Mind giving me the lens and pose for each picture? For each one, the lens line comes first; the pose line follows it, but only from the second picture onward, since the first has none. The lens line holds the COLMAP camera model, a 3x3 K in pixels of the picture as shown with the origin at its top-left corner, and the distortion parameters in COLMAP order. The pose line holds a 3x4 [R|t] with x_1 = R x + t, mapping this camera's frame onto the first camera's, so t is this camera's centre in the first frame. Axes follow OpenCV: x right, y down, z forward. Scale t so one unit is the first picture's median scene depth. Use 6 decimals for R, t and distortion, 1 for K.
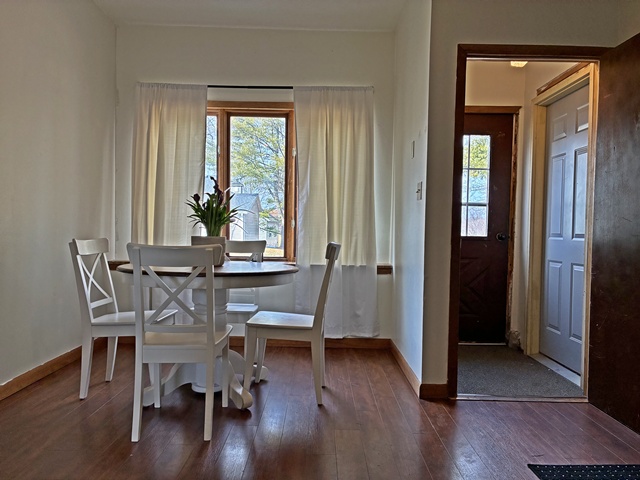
lens RADIAL K [[487.7, 0, 320.0], [0, 487.7, 240.0], [0, 0, 1]] dist [-0.003270, -0.002915]
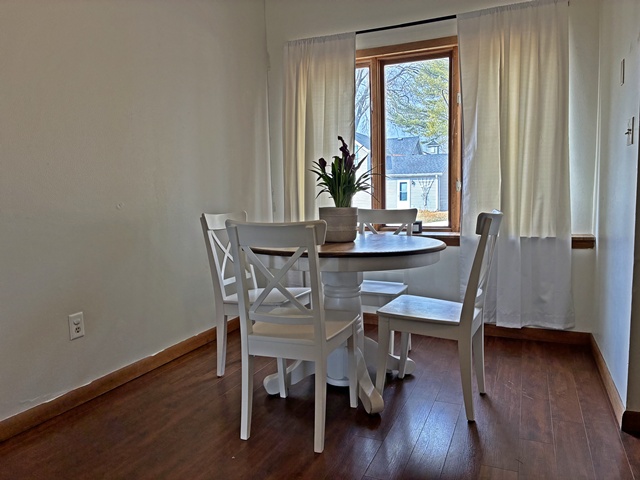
lens RADIAL K [[477.9, 0, 320.0], [0, 477.9, 240.0], [0, 0, 1]] dist [0.008571, -0.004104]
pose [[0.913193, 0.003697, -0.407510, 0.069239], [0.028837, 0.996866, 0.073665, -0.010448], [0.406505, -0.079022, 0.910225, 0.176349]]
